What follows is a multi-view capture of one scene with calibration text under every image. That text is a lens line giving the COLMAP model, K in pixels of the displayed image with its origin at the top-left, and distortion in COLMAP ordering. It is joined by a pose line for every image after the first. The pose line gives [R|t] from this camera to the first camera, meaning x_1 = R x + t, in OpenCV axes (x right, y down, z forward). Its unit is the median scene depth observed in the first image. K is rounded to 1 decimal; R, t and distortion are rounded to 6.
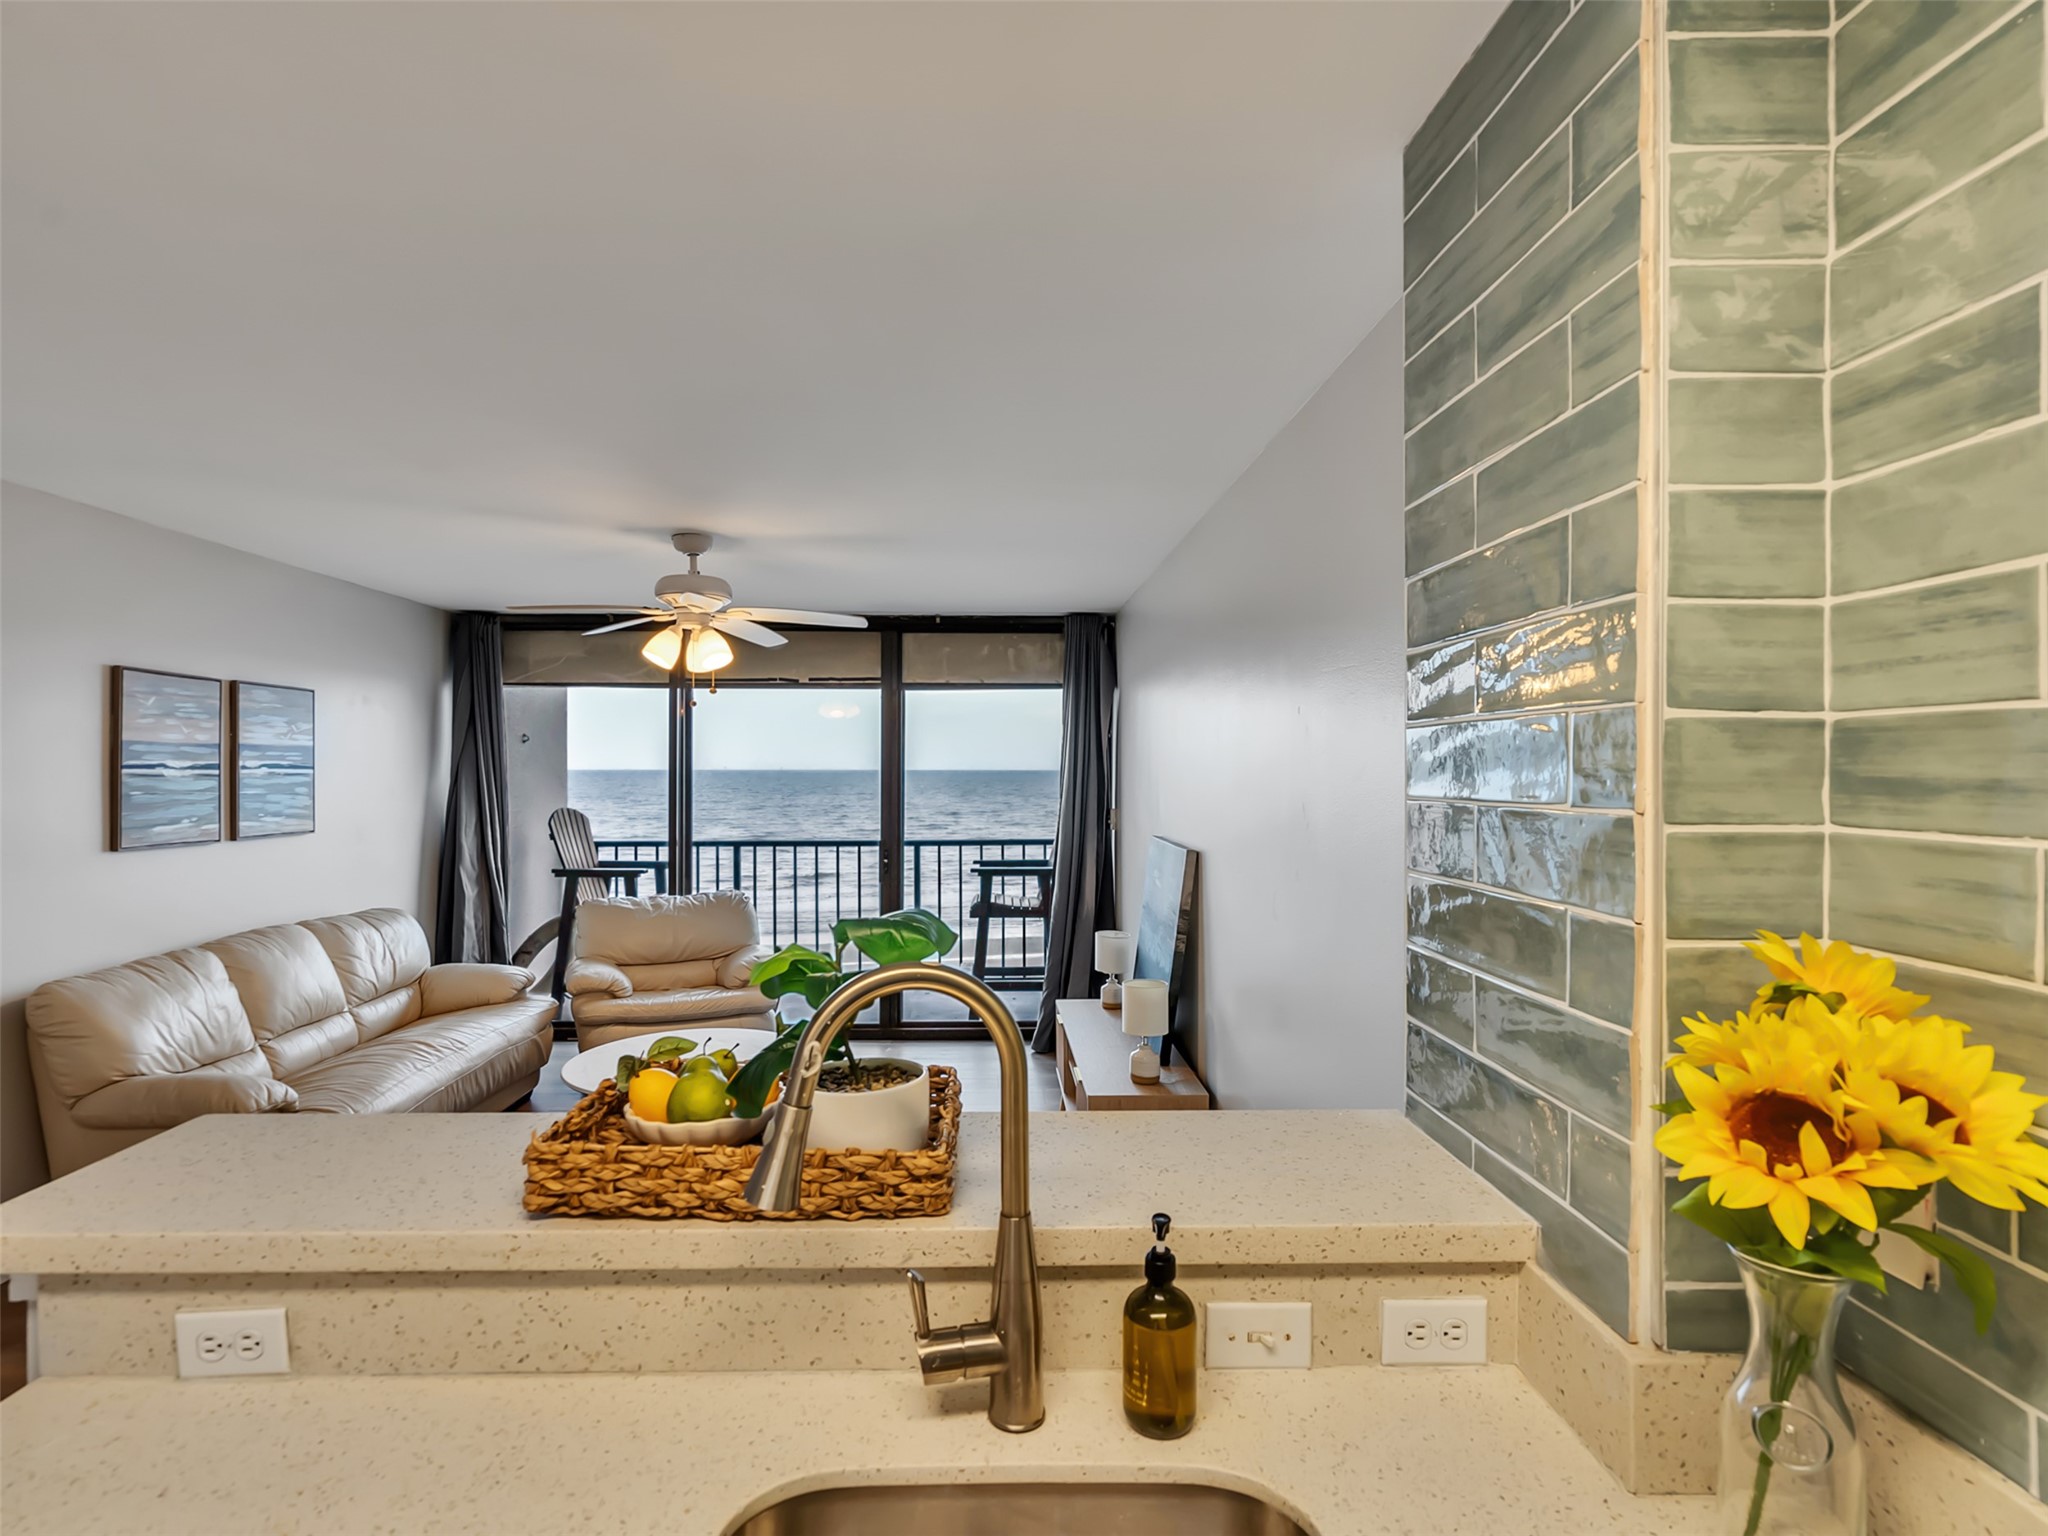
lens RADIAL K [[1048.0, 0, 992.9], [0, 1048.0, 752.4], [0, 0, 1]] dist [-0.006220, 0.003982]
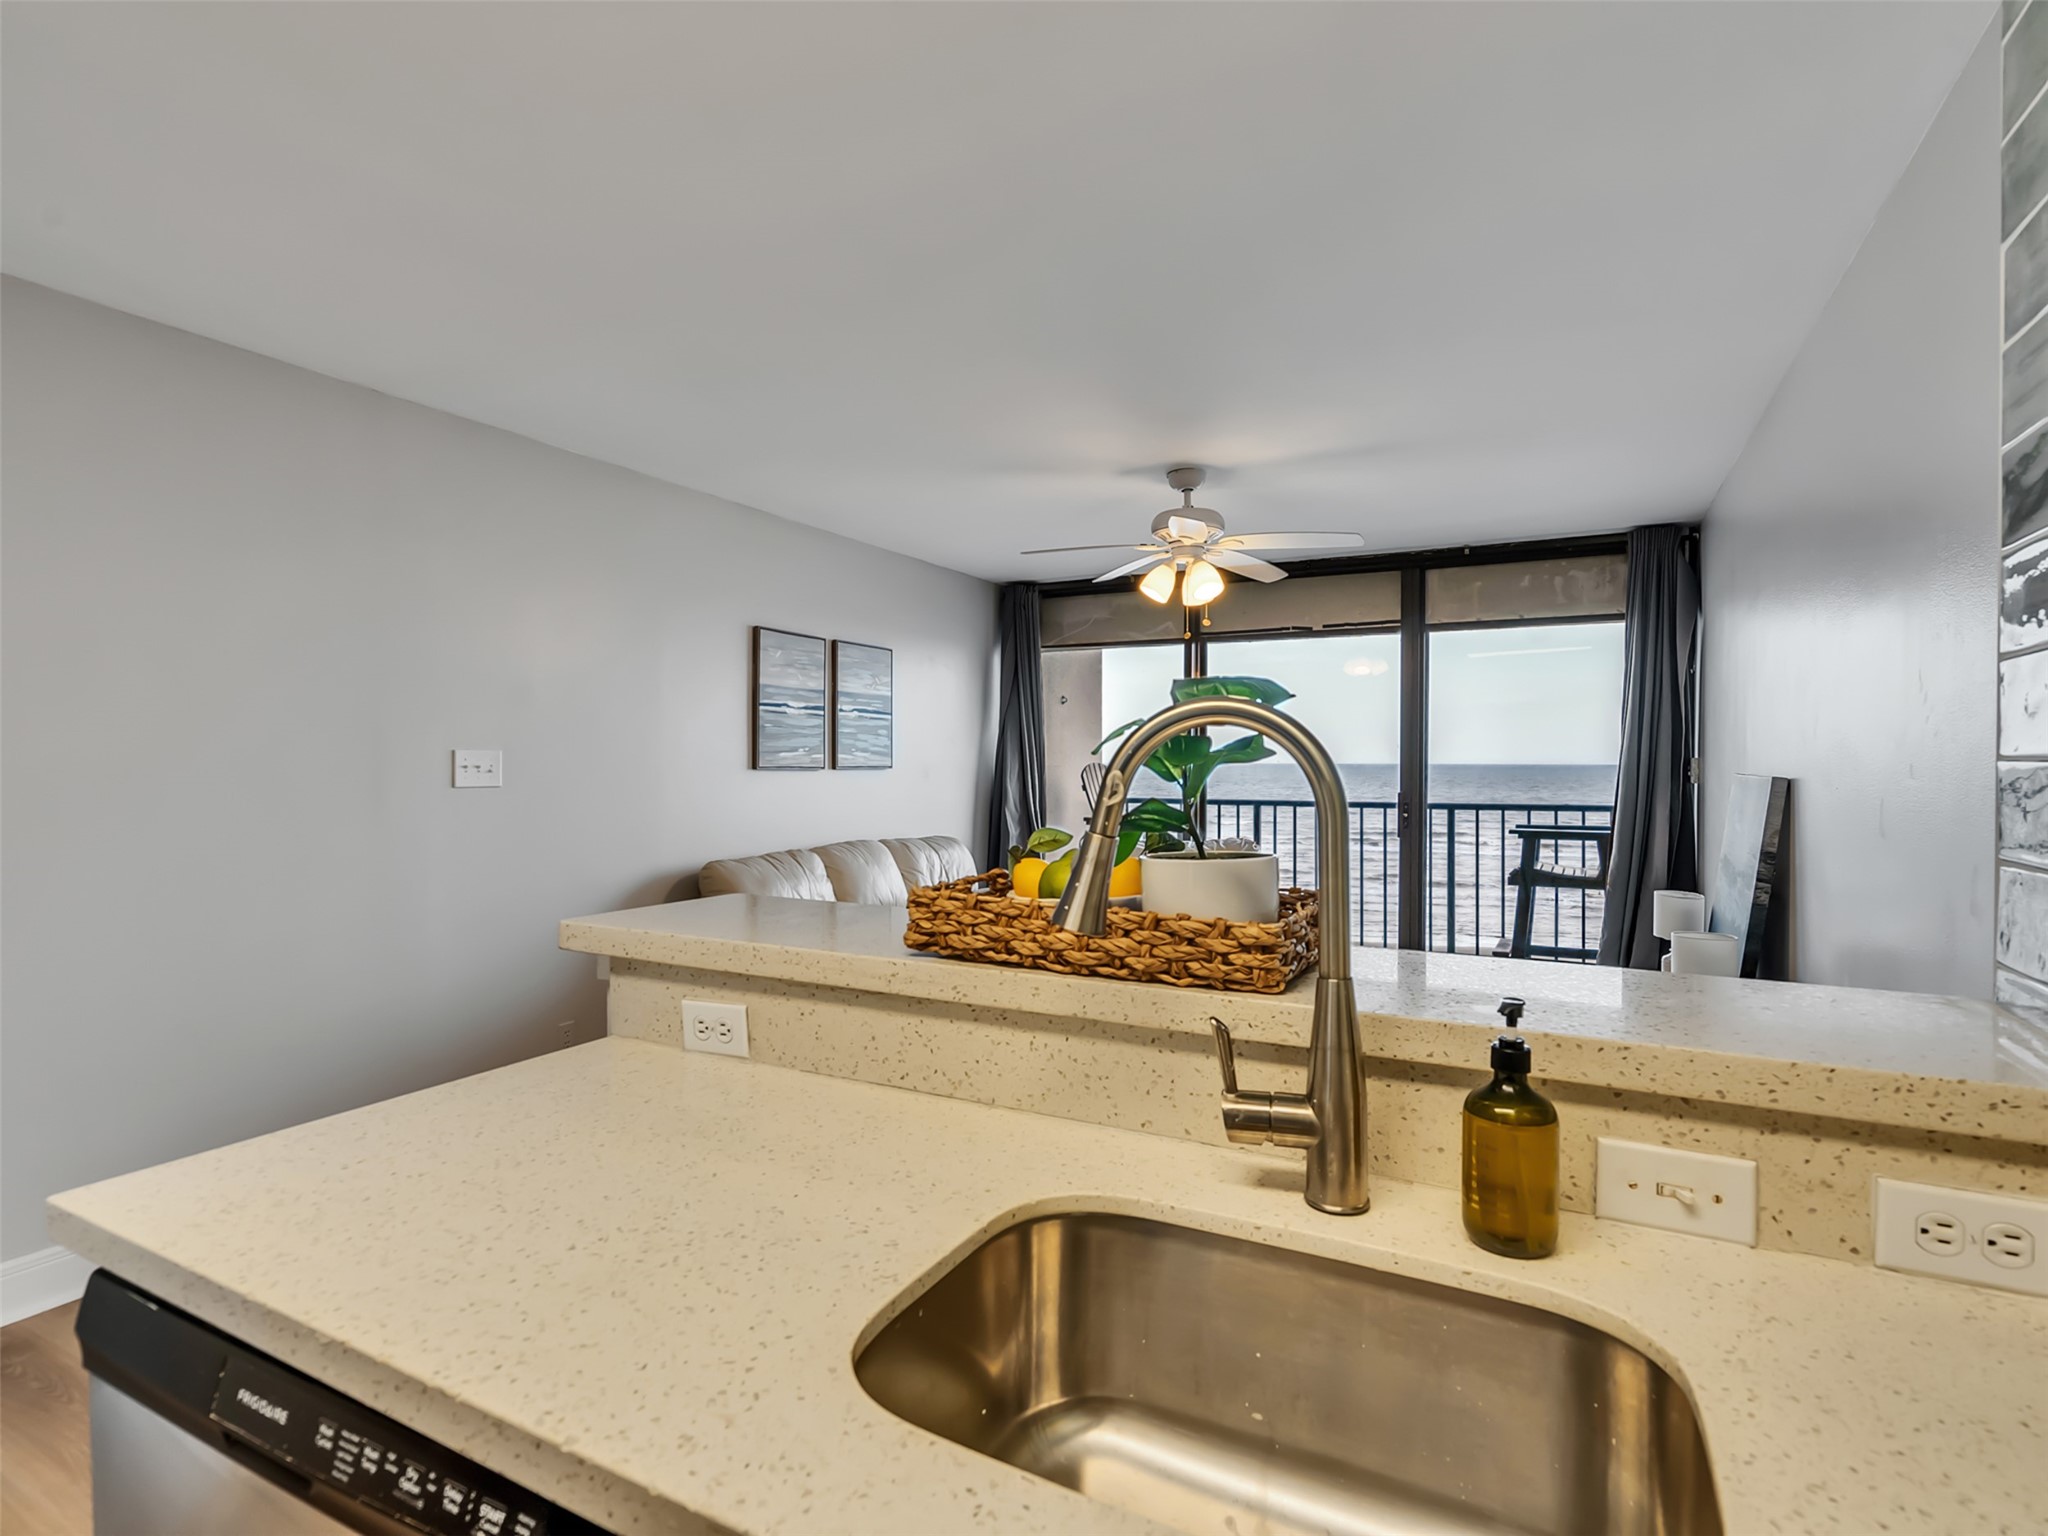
lens RADIAL K [[1048.0, 0, 1013.2], [0, 1048.0, 766.9], [0, 0, 1]] dist [-0.006220, 0.003982]
pose [[0.870482, 0.000978, -0.492199, 0.207479], [-0.000440, 0.999999, 0.001210, 0.237076], [0.492200, -0.000837, 0.870482, 0.068398]]
